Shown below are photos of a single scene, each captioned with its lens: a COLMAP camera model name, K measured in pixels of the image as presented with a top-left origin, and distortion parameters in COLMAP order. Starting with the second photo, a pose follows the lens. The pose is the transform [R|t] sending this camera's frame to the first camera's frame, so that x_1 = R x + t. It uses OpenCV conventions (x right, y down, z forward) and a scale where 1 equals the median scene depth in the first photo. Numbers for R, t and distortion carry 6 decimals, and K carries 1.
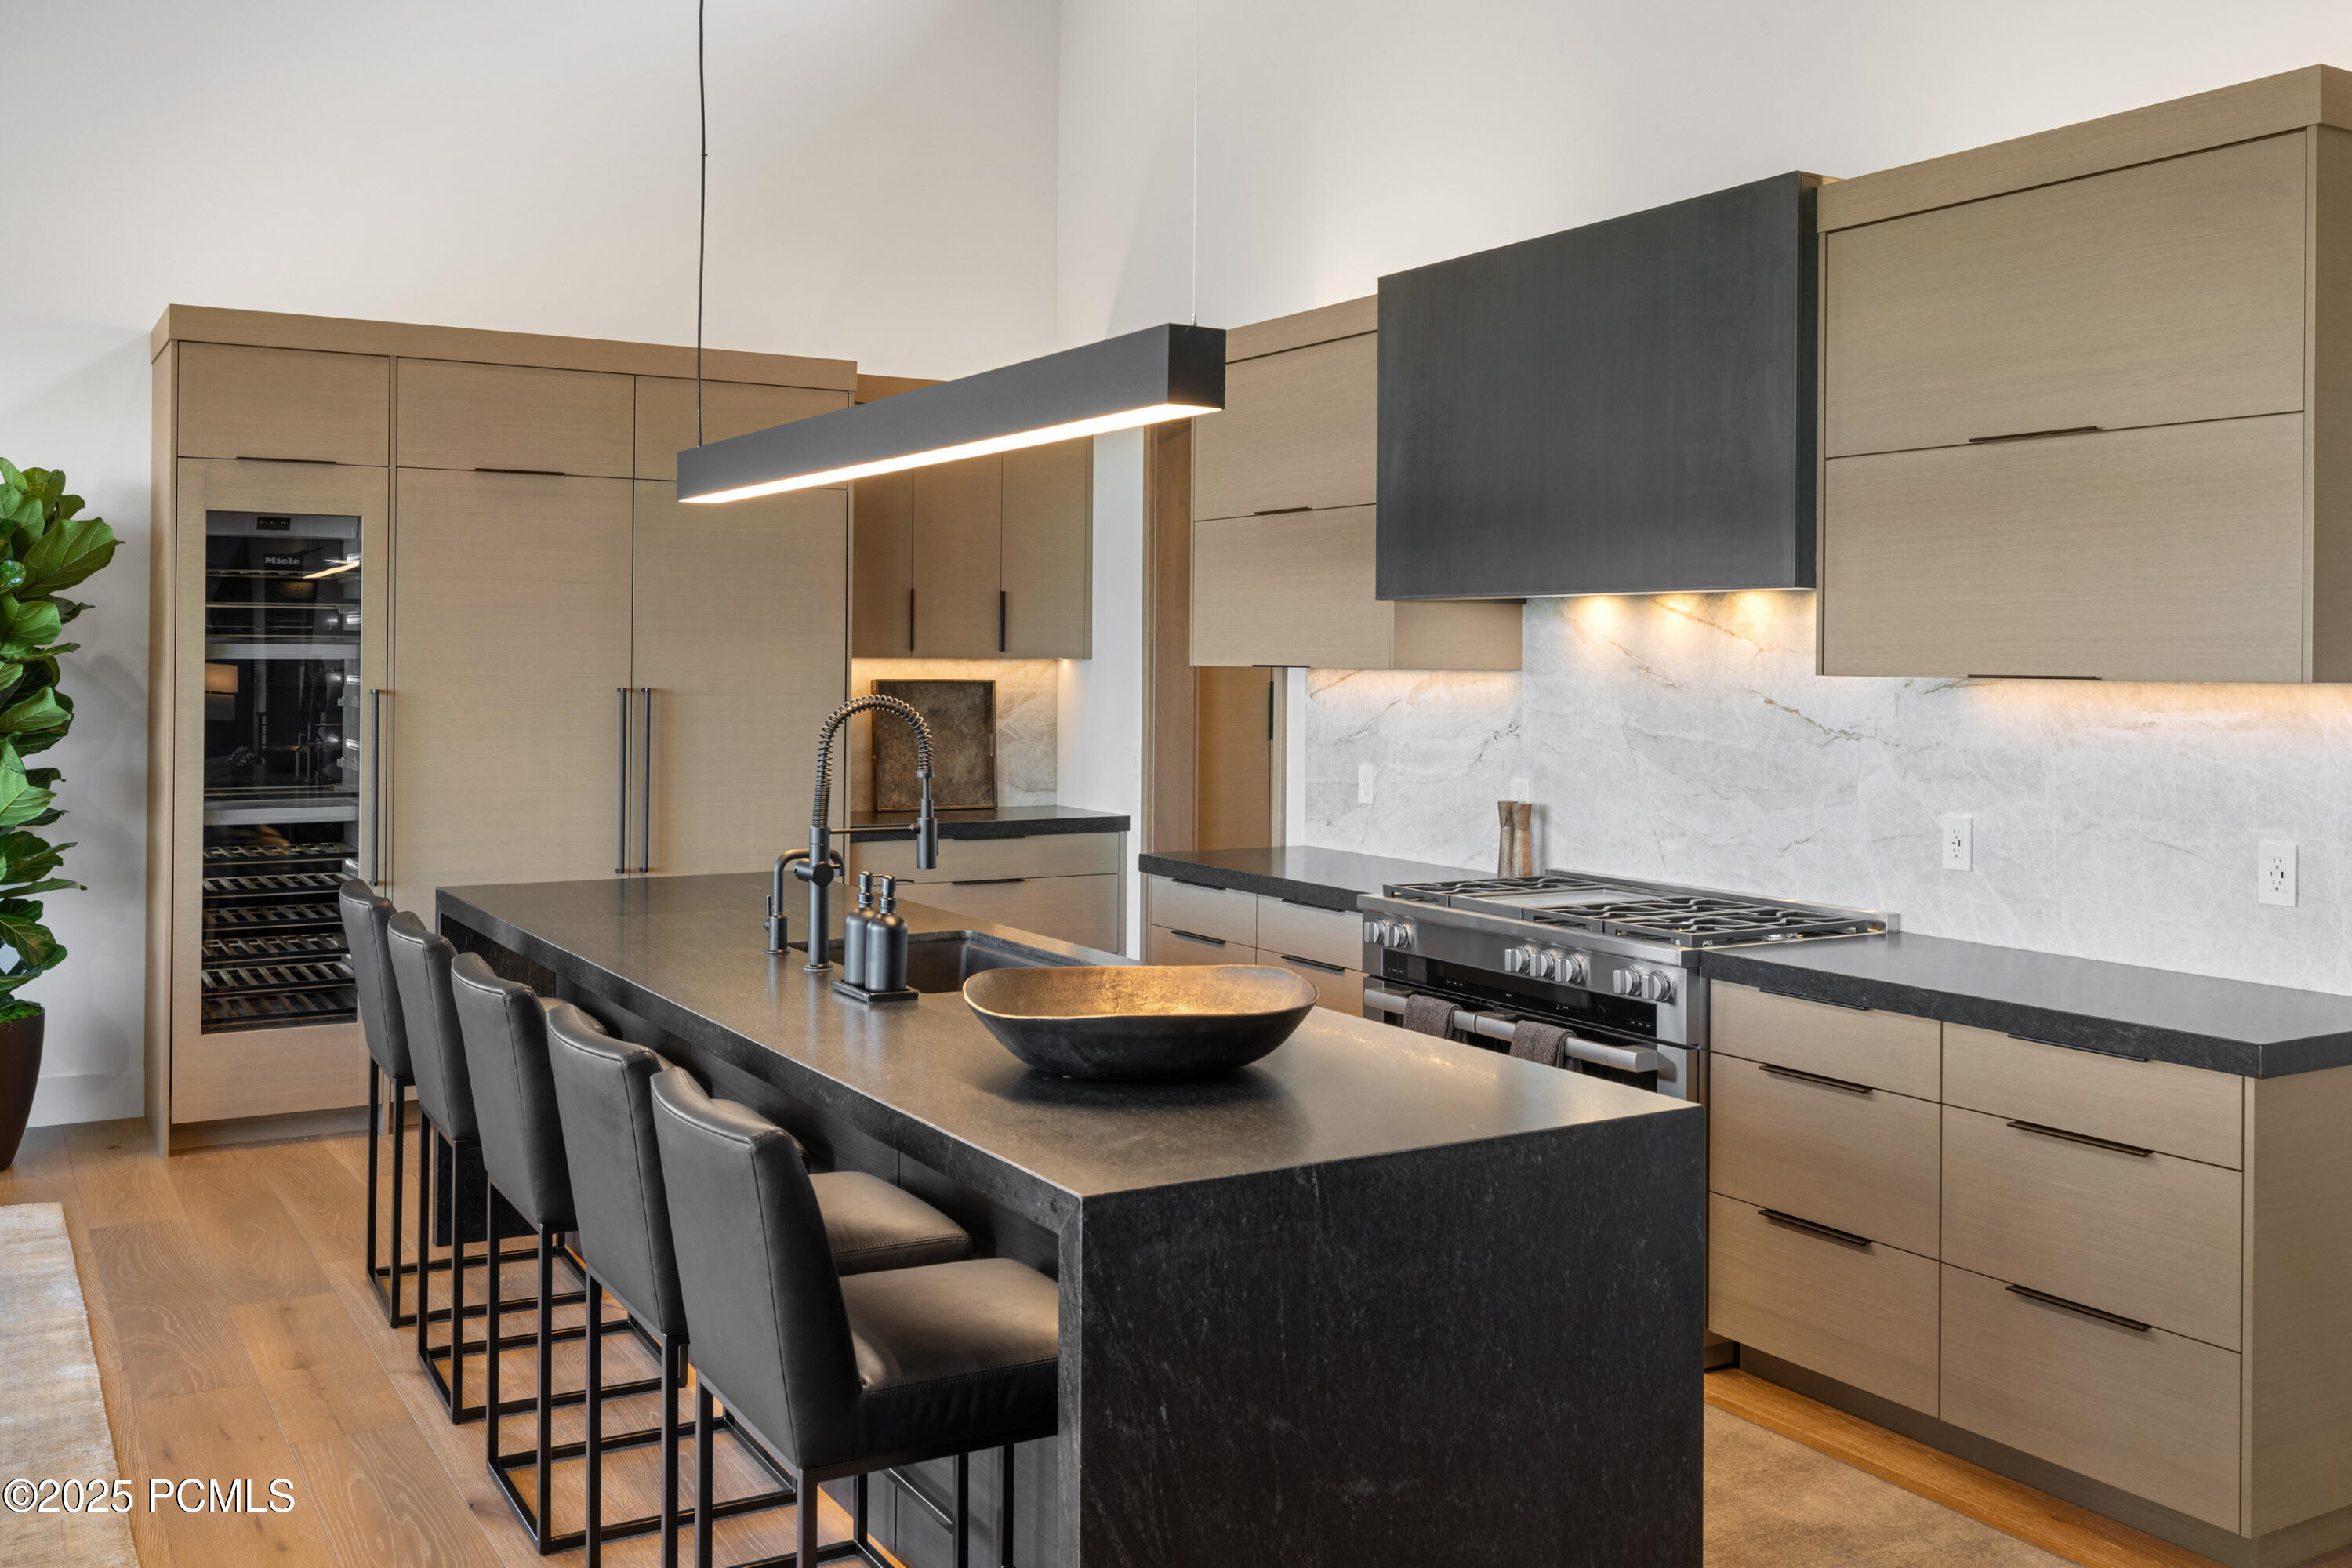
lens RADIAL K [[2132.2, 0, 1190.3], [0, 2132.2, 652.0], [0, 0, 1]] dist [0.020745, 0.000000]
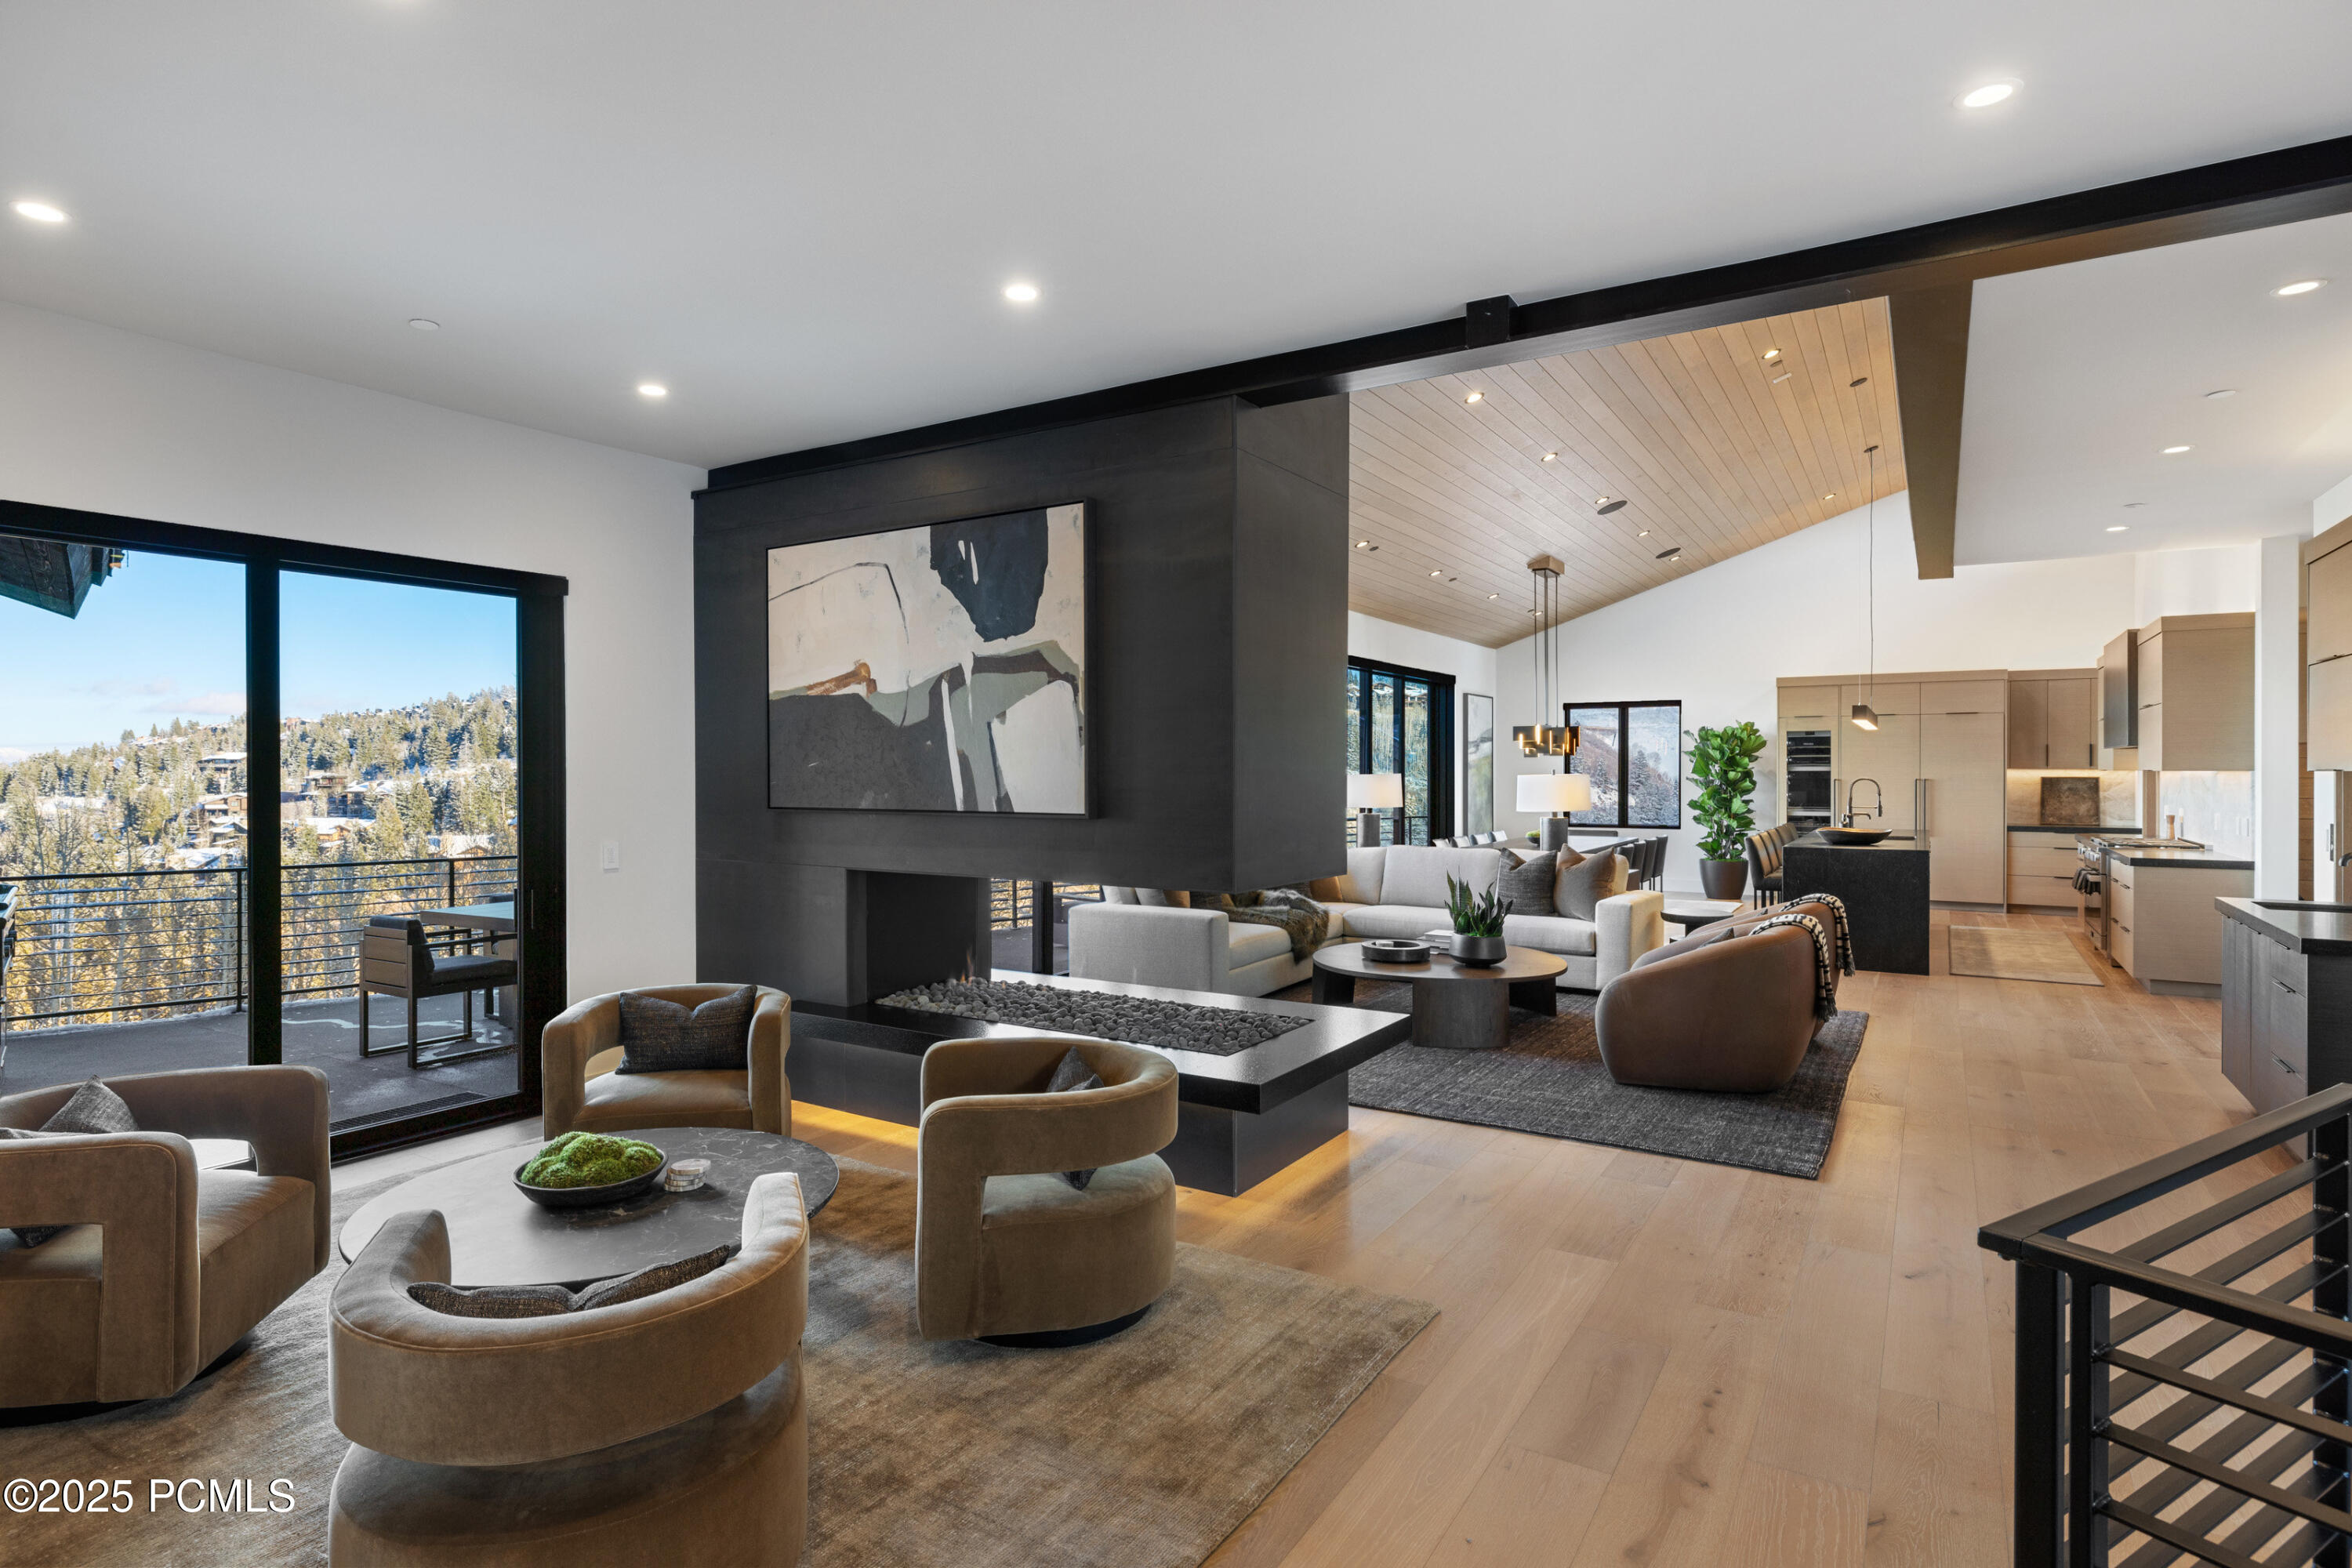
lens RADIAL K [[1272.5, 0, 1162.0], [0, 1272.5, 775.9], [0, 0, 1]] dist [0.008496, -0.000092]
pose [[0.467769, -0.005211, -0.883836, 1.032127], [0.006279, 0.999977, -0.002573, 0.011035], [0.883829, -0.004346, 0.467790, -1.044063]]
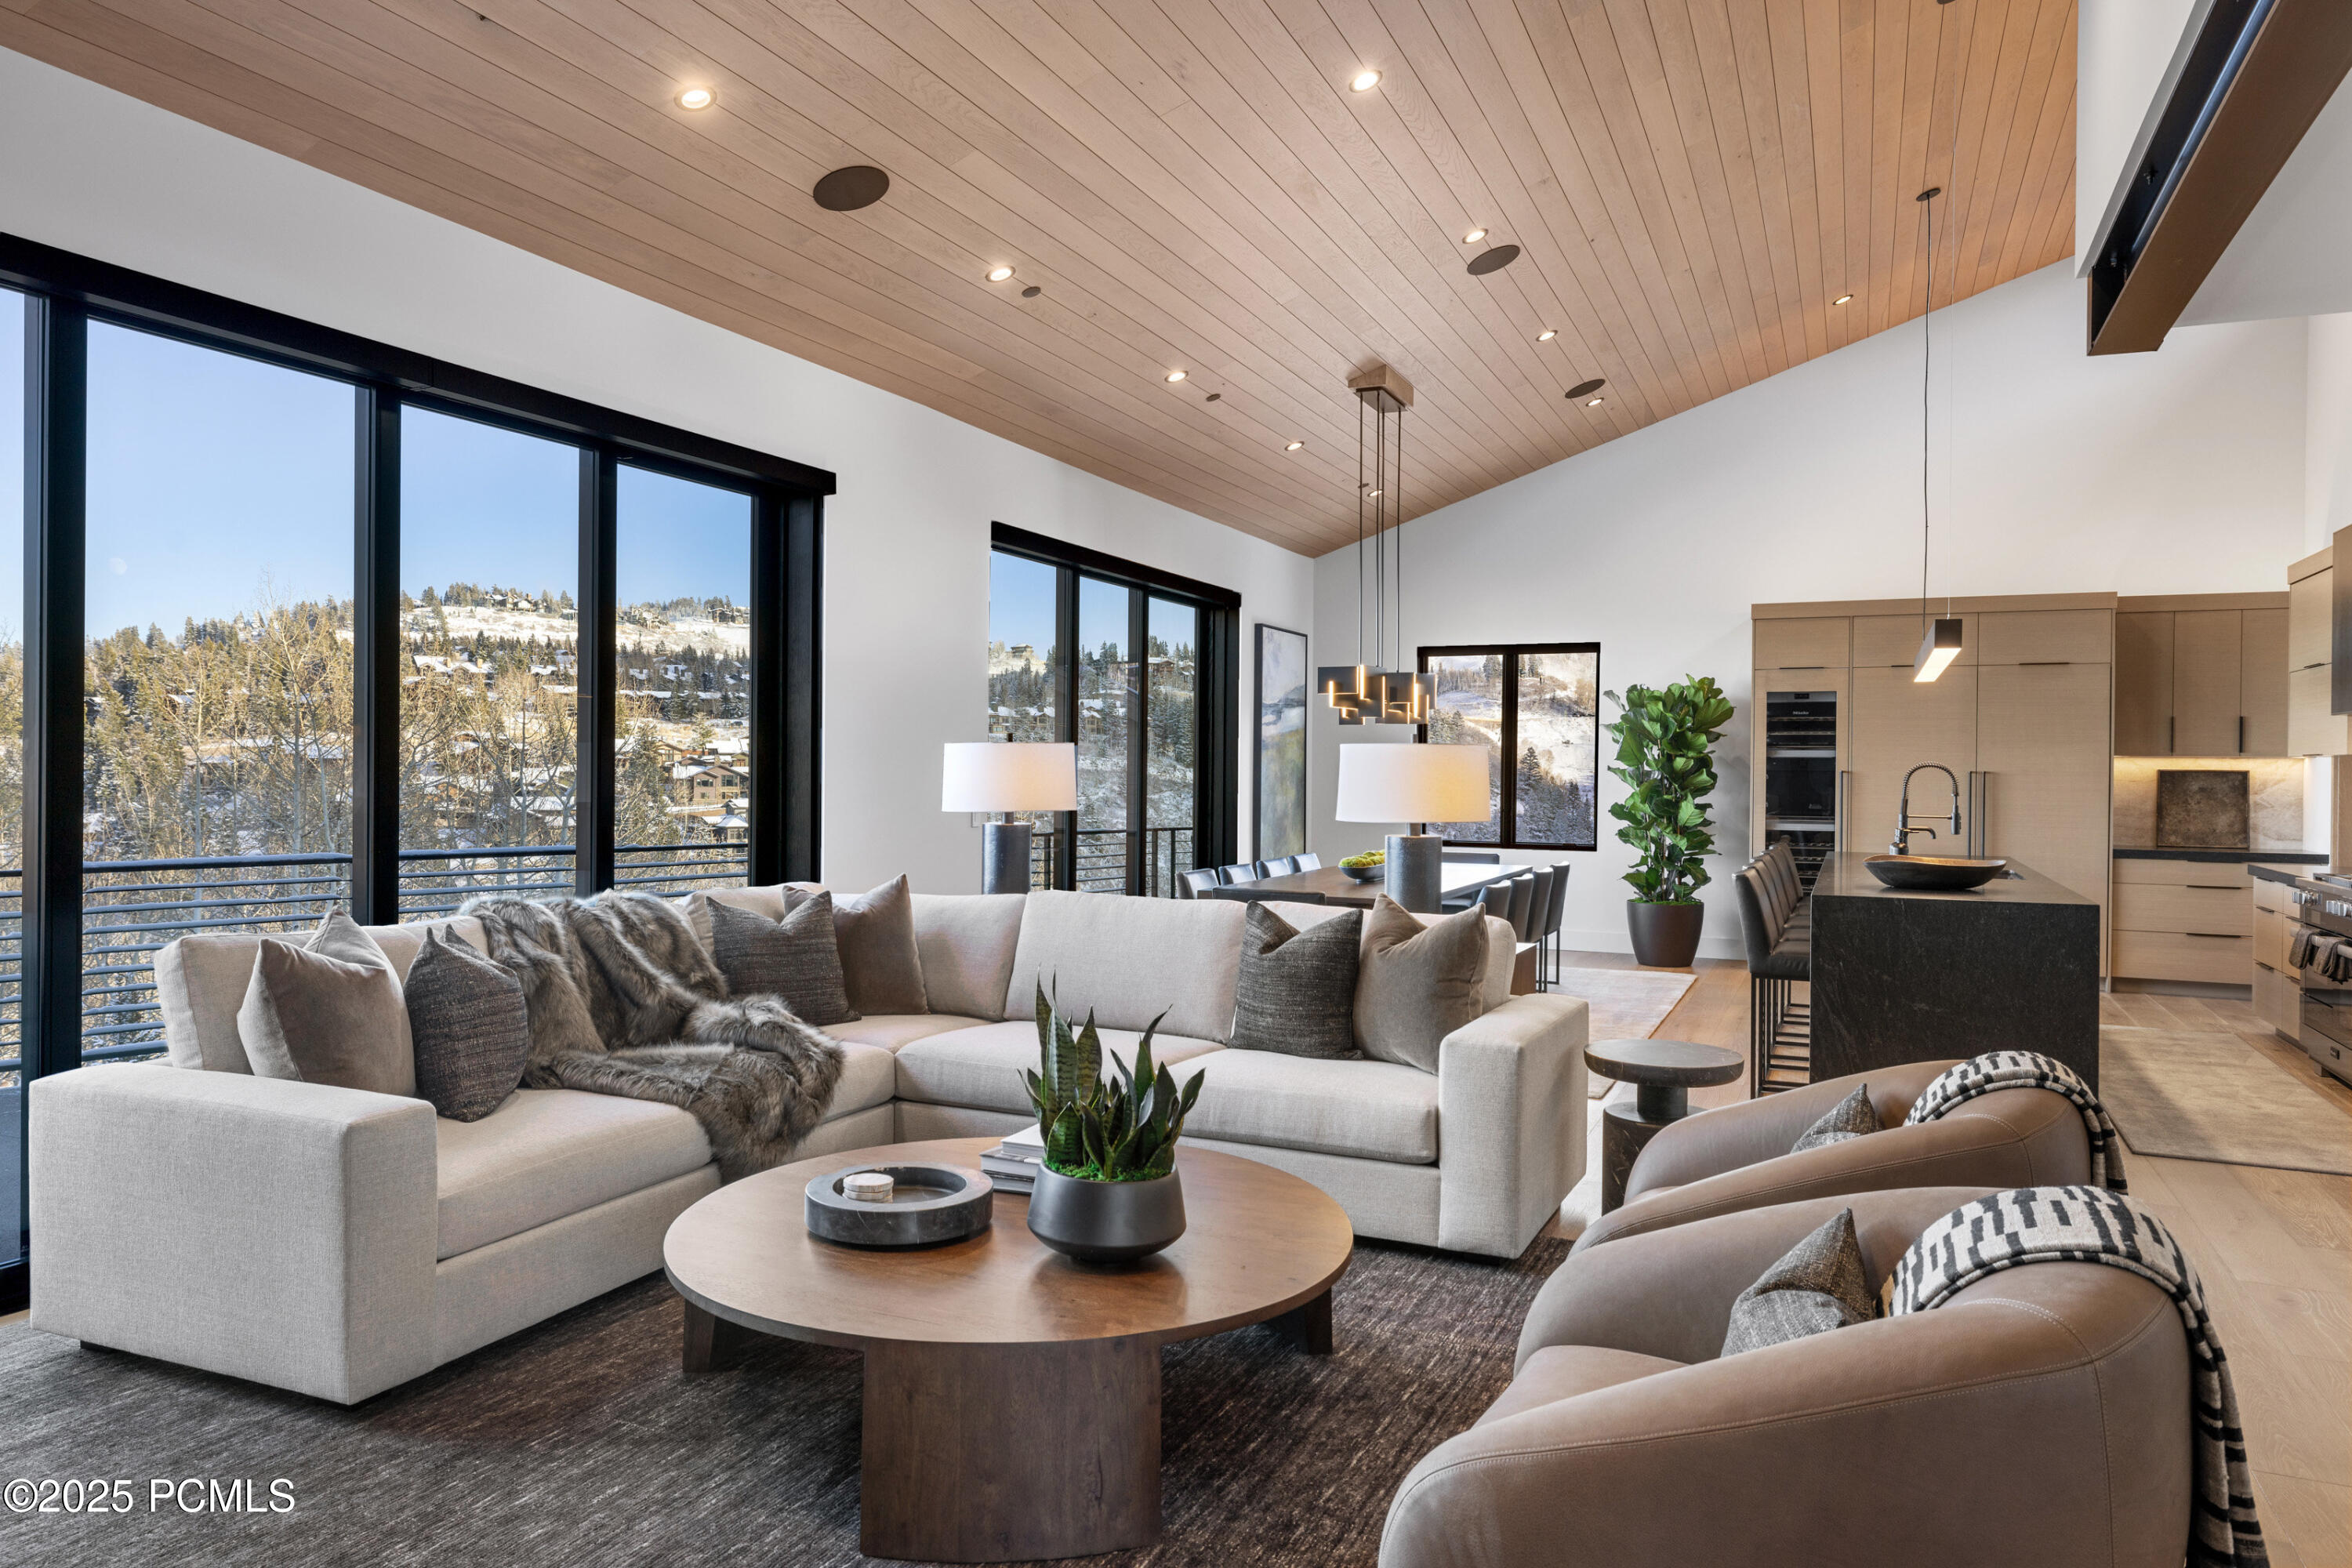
lens RADIAL K [[1561.9, 0, 1177.5], [0, 1561.9, 786.7], [0, 0, 1]] dist [0.009355, 0.001399]
pose [[0.584300, 0.006391, -0.811512, 0.544983], [-0.003011, 0.999979, 0.005706, 0.028241], [0.811532, -0.000891, 0.584308, -0.503734]]
